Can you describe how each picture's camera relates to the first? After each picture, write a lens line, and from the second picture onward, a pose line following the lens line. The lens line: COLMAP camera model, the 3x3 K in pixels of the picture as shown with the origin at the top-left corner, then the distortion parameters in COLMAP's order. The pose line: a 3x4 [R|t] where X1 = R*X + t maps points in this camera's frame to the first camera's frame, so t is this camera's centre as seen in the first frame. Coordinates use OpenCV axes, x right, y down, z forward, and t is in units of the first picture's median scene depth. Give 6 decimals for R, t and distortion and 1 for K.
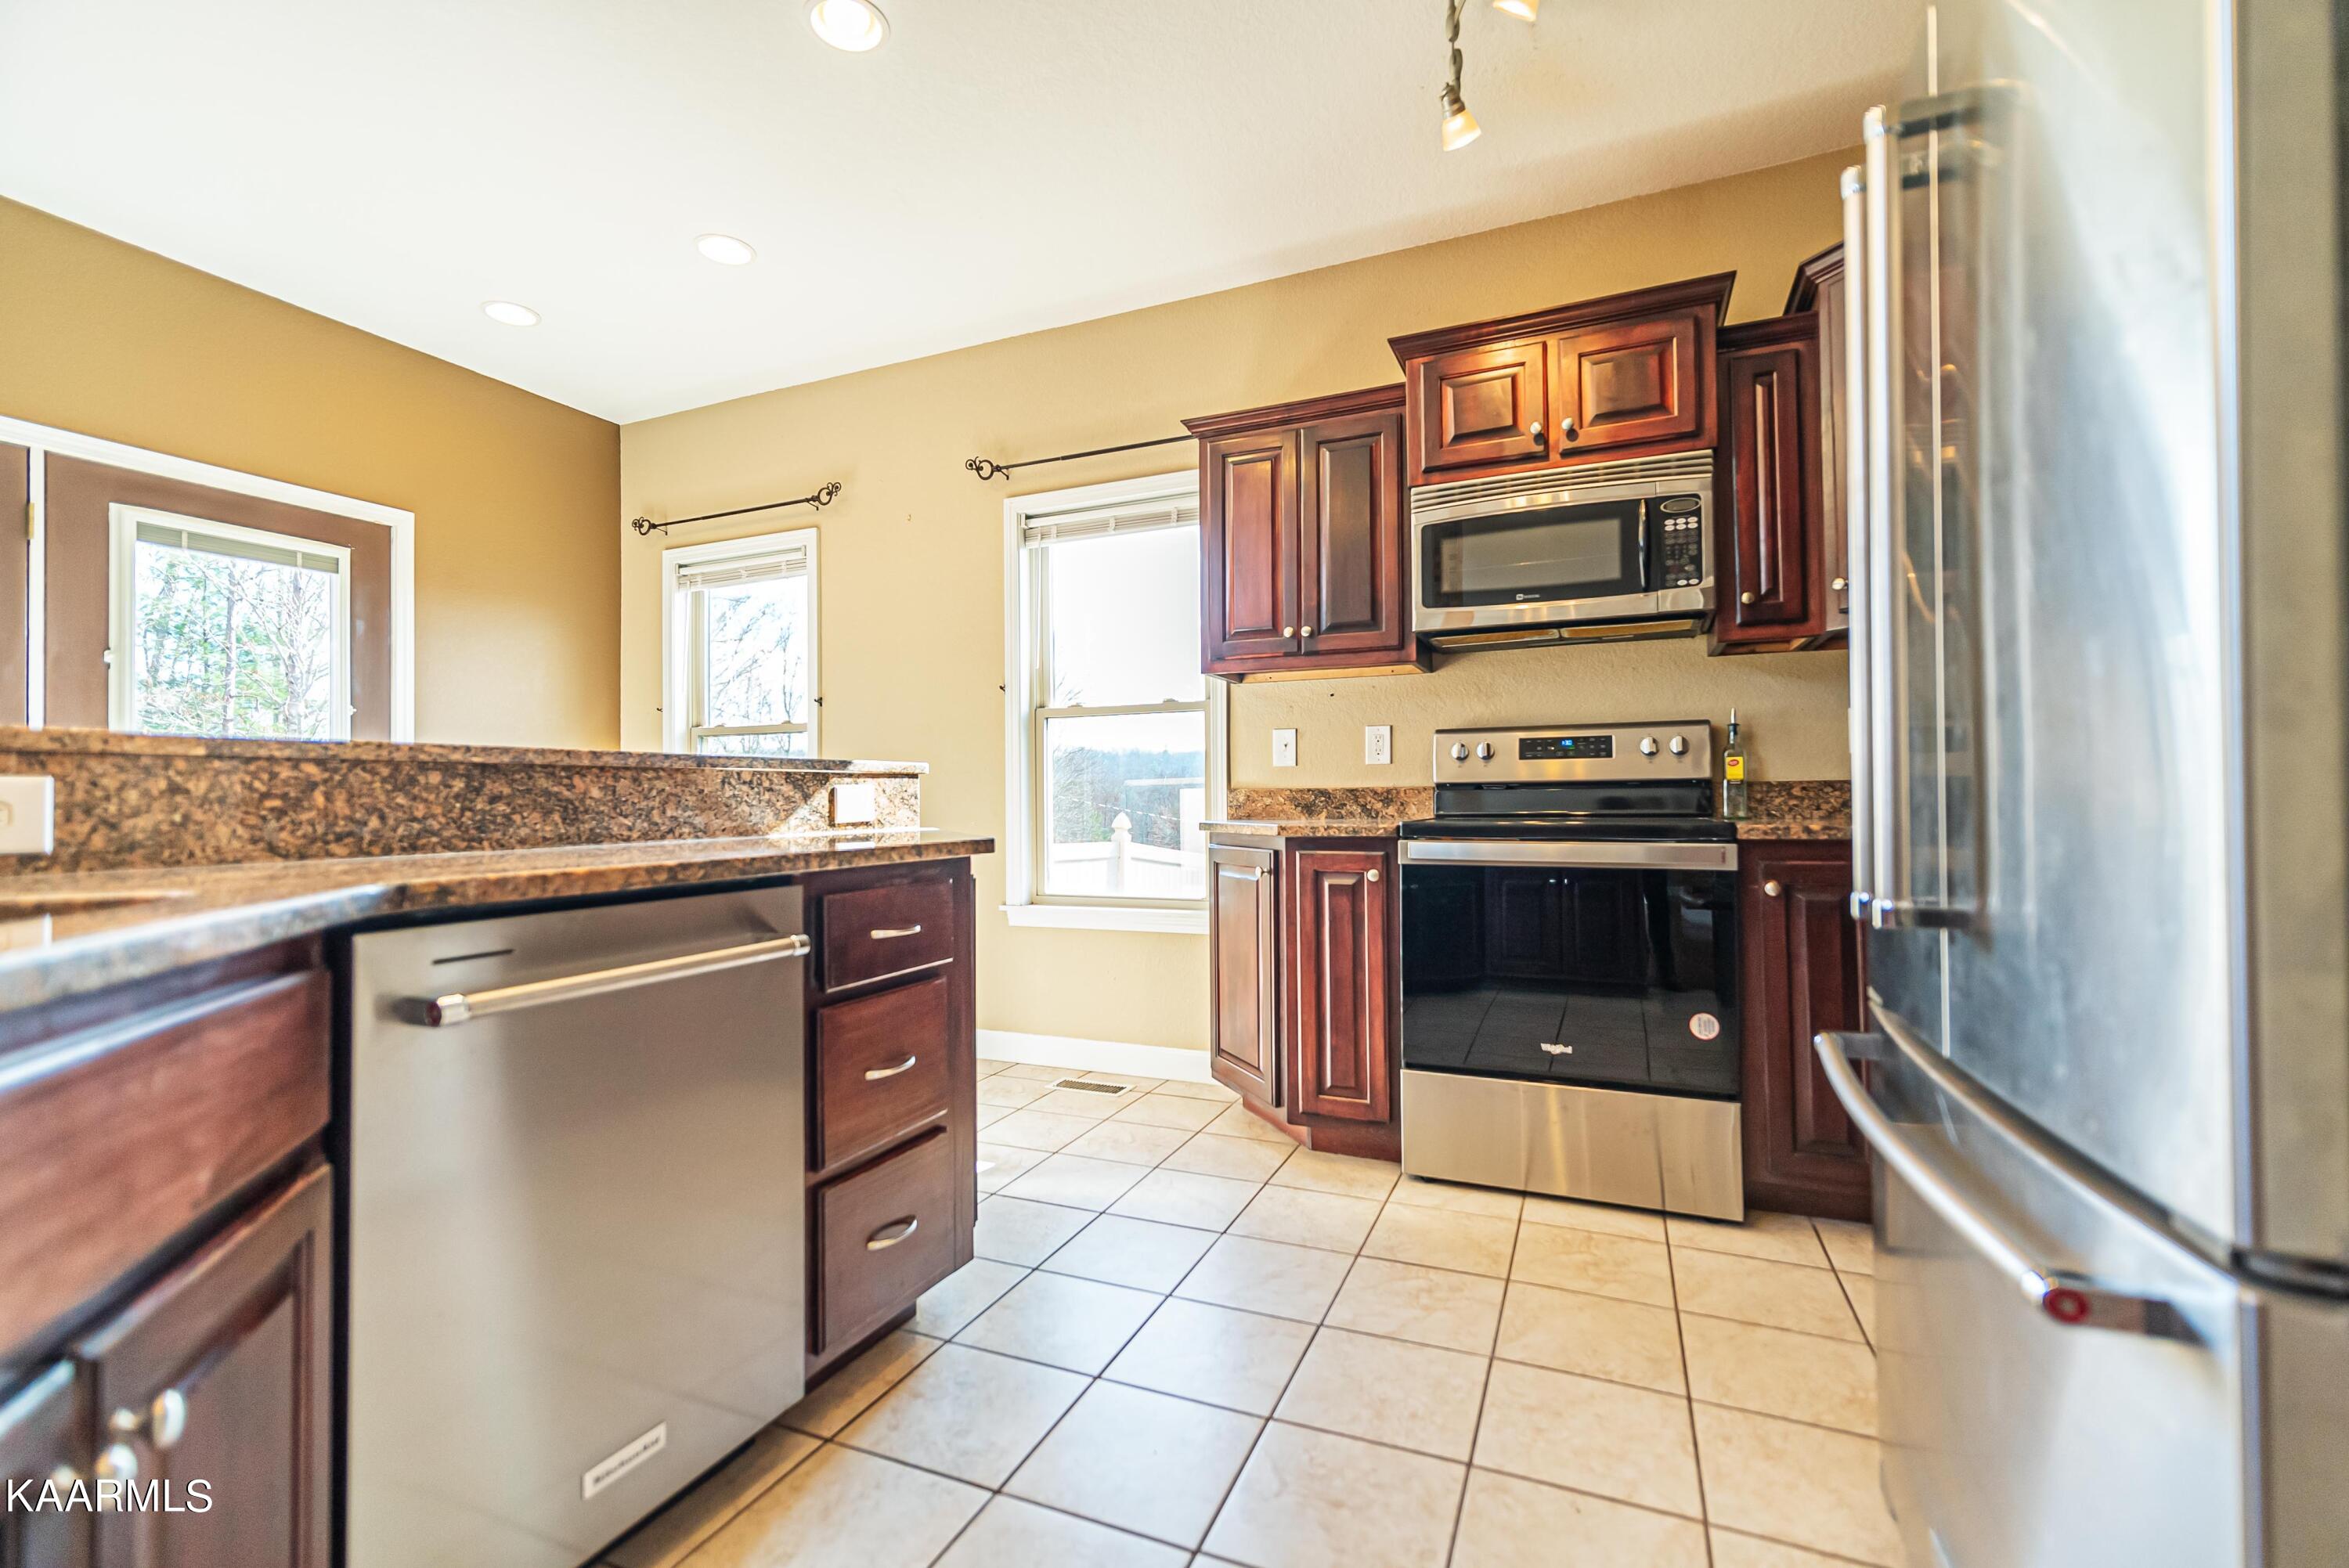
lens RADIAL K [[1012.2, 0, 1173.9], [0, 1012.2, 779.4], [0, 0, 1]] dist [0.004702, 0.000309]
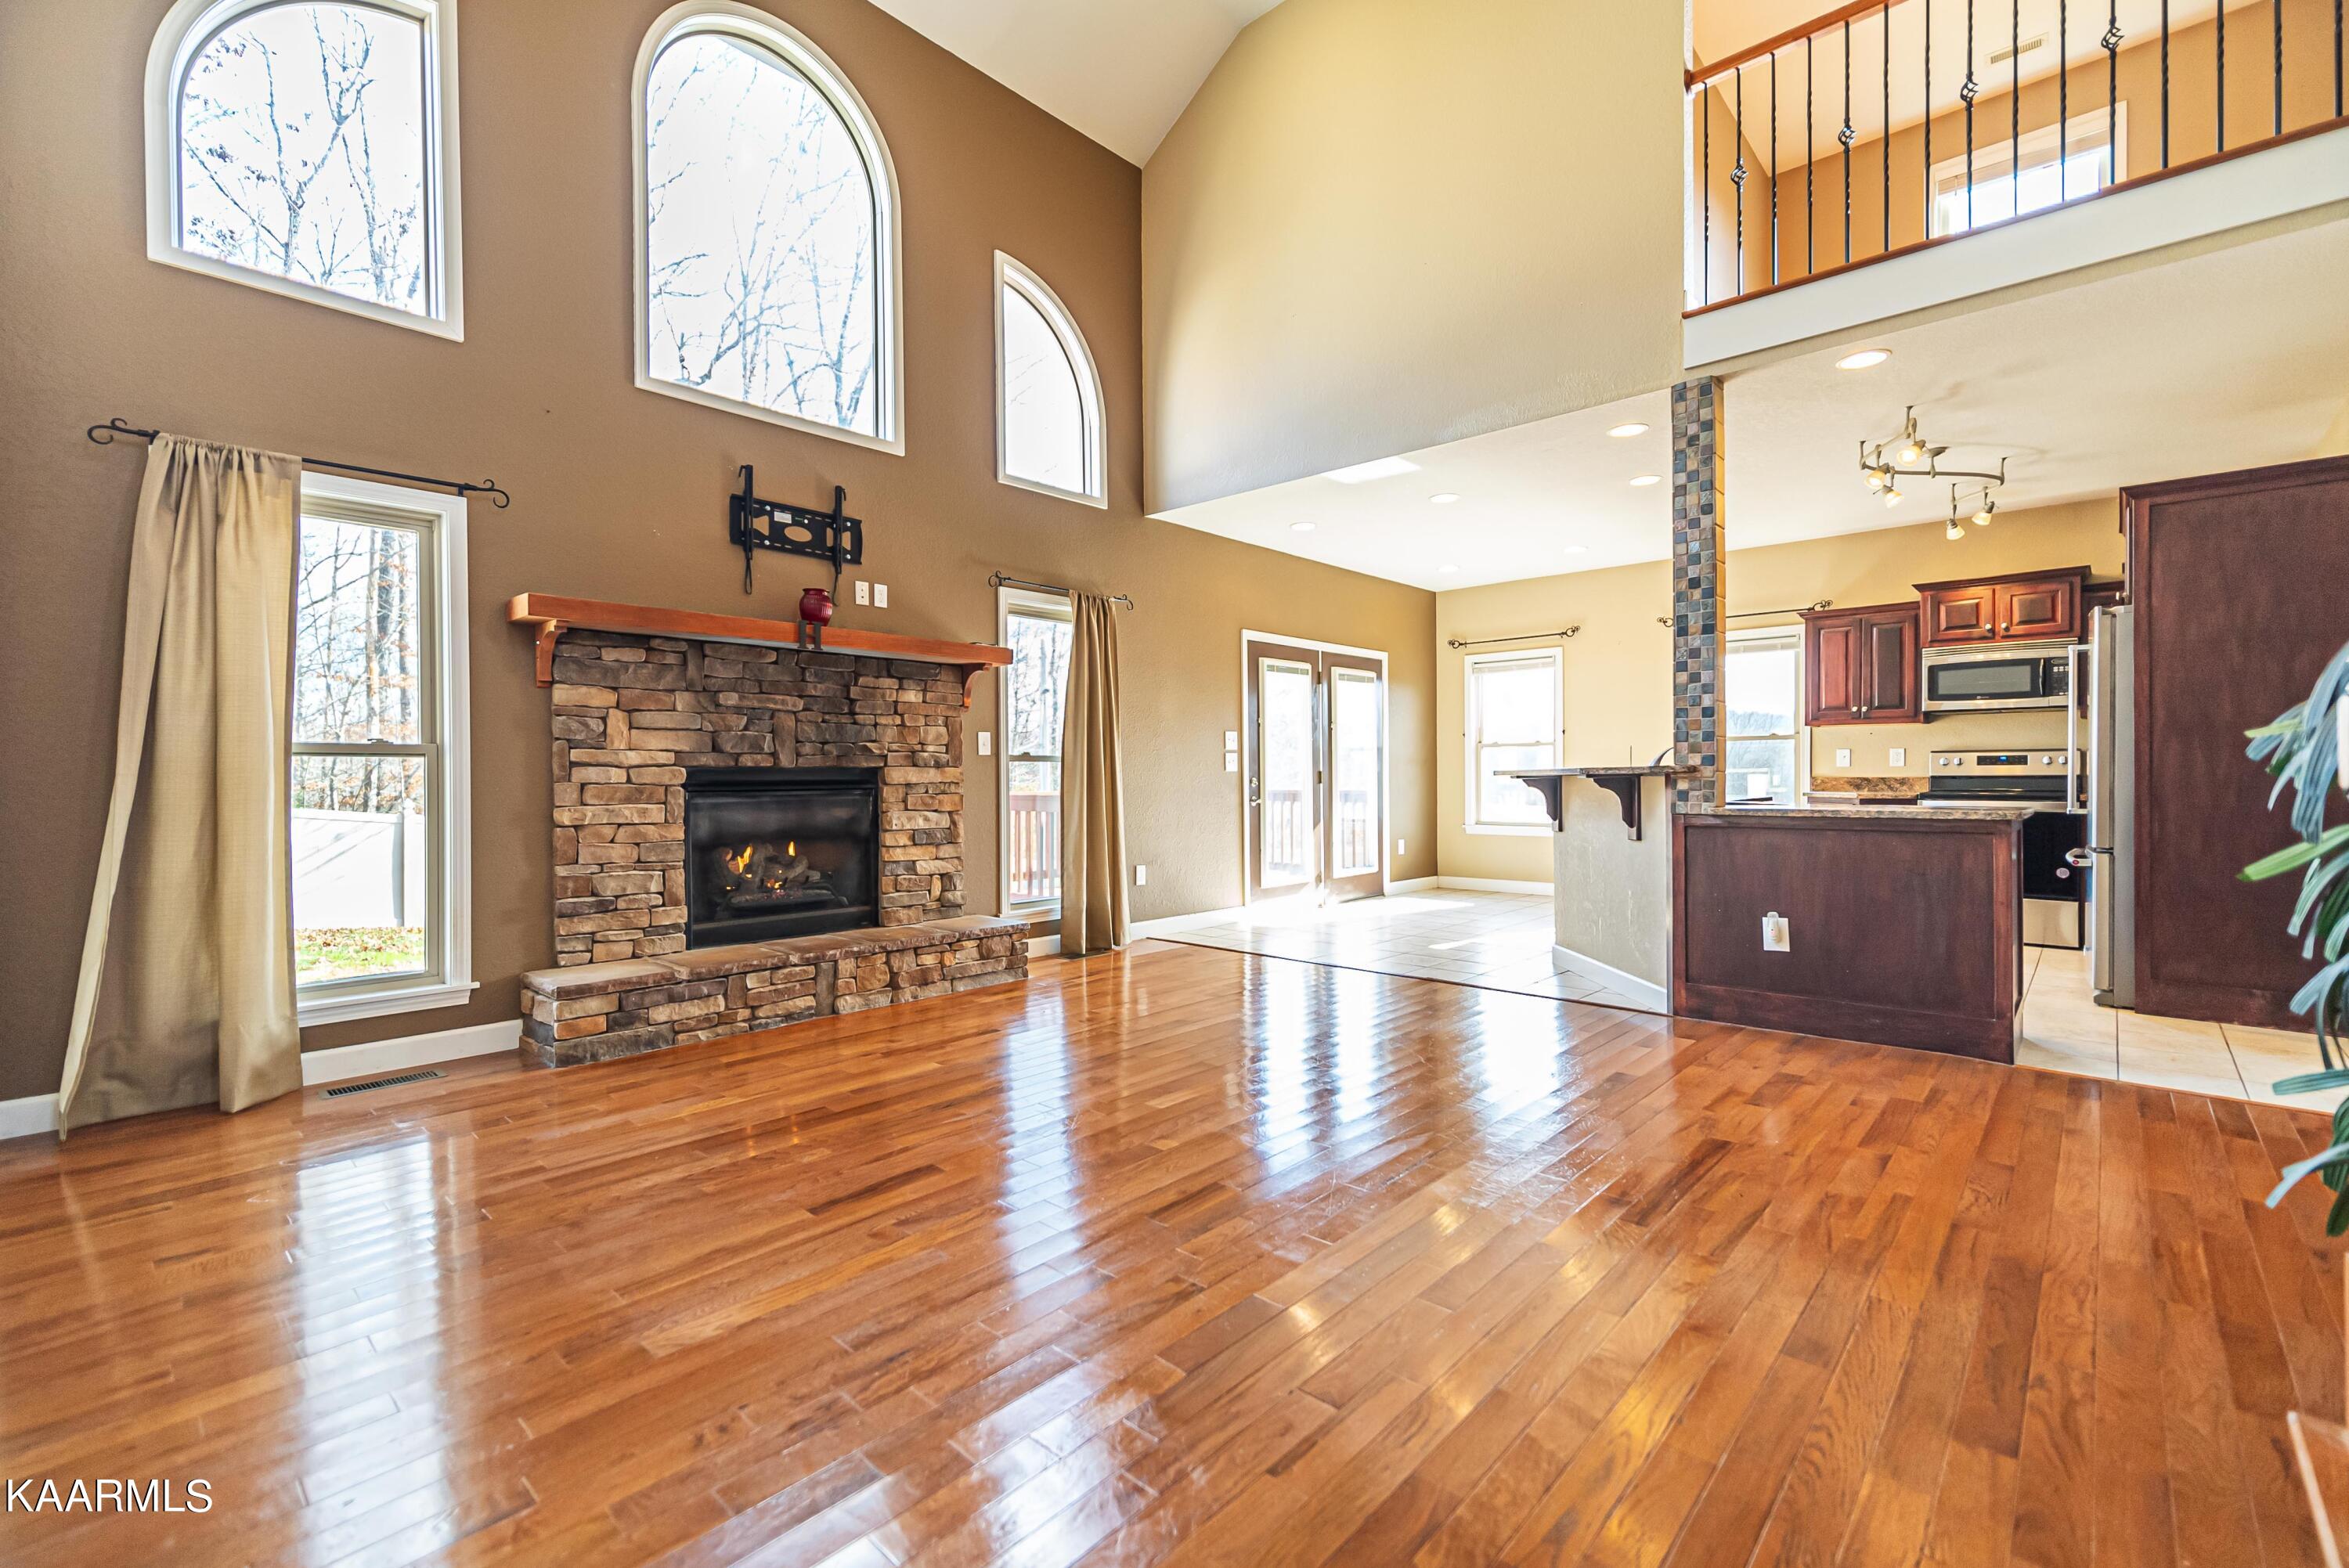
lens RADIAL K [[1012.2, 0, 1173.9], [0, 1012.2, 779.4], [0, 0, 1]] dist [0.004702, 0.000309]
pose [[0.944077, 0.006425, -0.329664, -0.578681], [0.002377, 0.999652, 0.026288, -0.051244], [0.329718, -0.025602, 0.943732, -1.658370]]
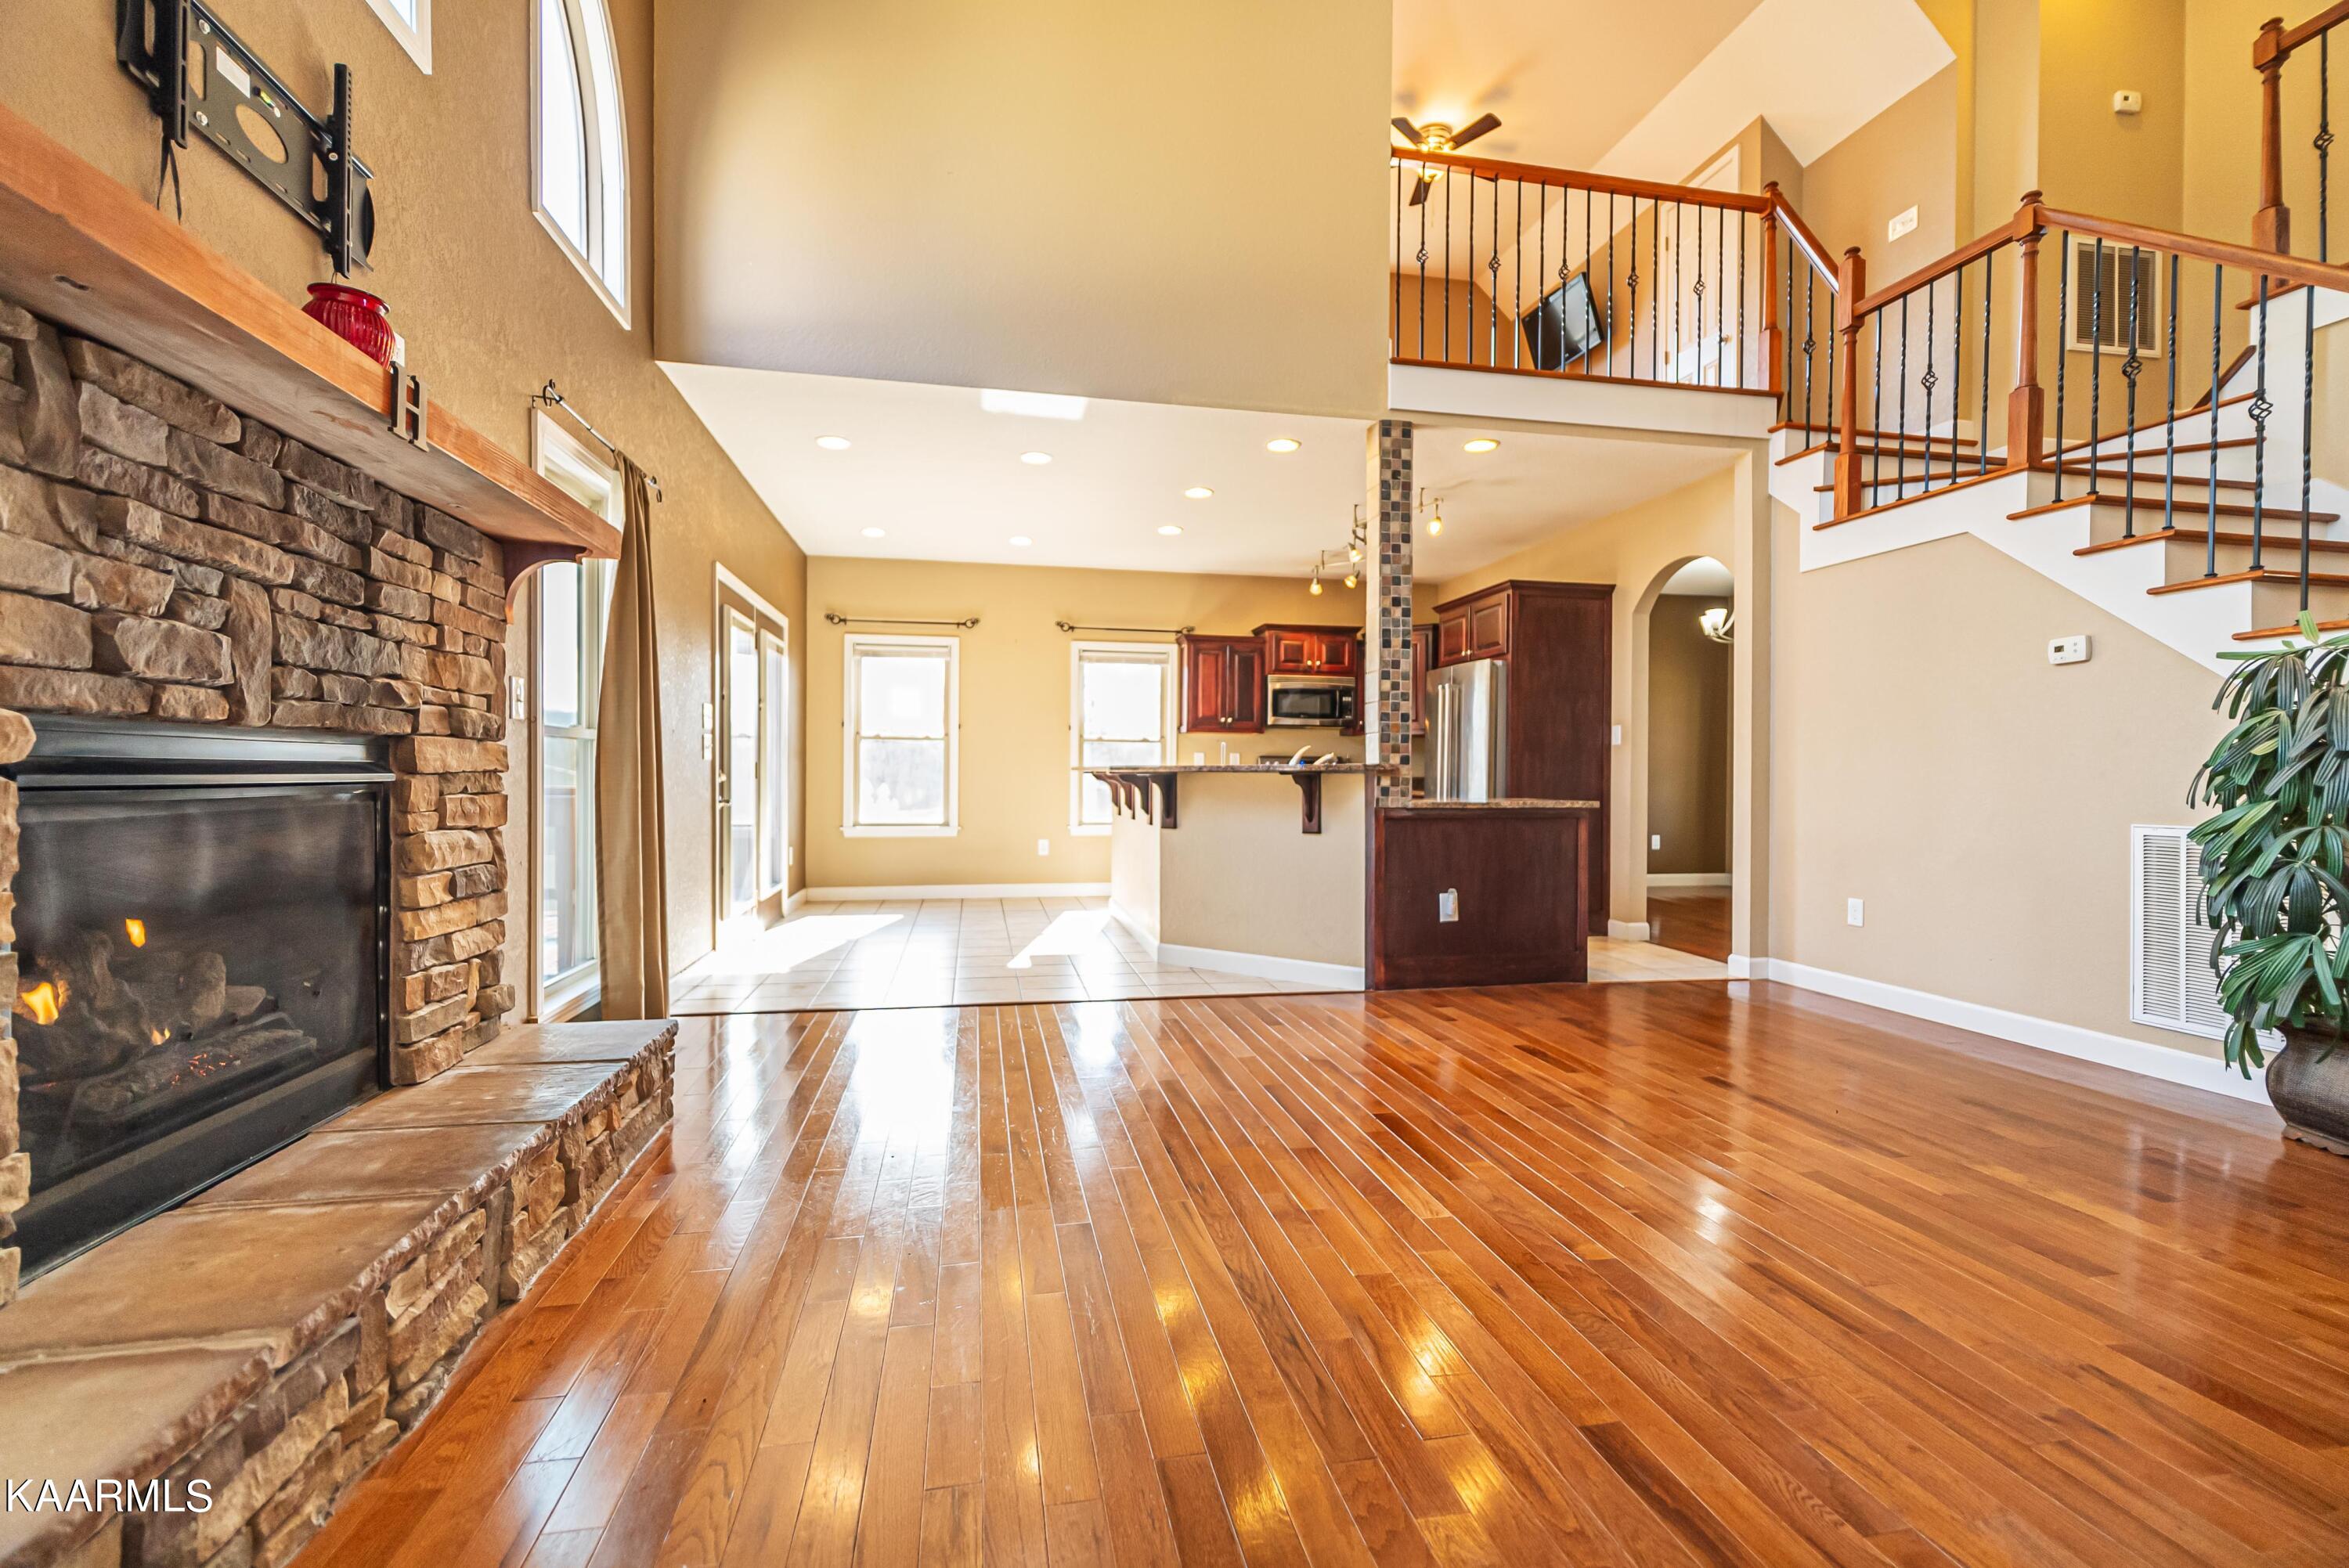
lens RADIAL K [[1012.2, 0, 1173.9], [0, 1012.2, 779.4], [0, 0, 1]] dist [0.004702, 0.000309]
pose [[0.823164, 0.013991, 0.567631, -1.553200], [-0.027673, 0.999497, 0.015496, -0.022981], [-0.567129, -0.028464, 0.823137, -1.188506]]
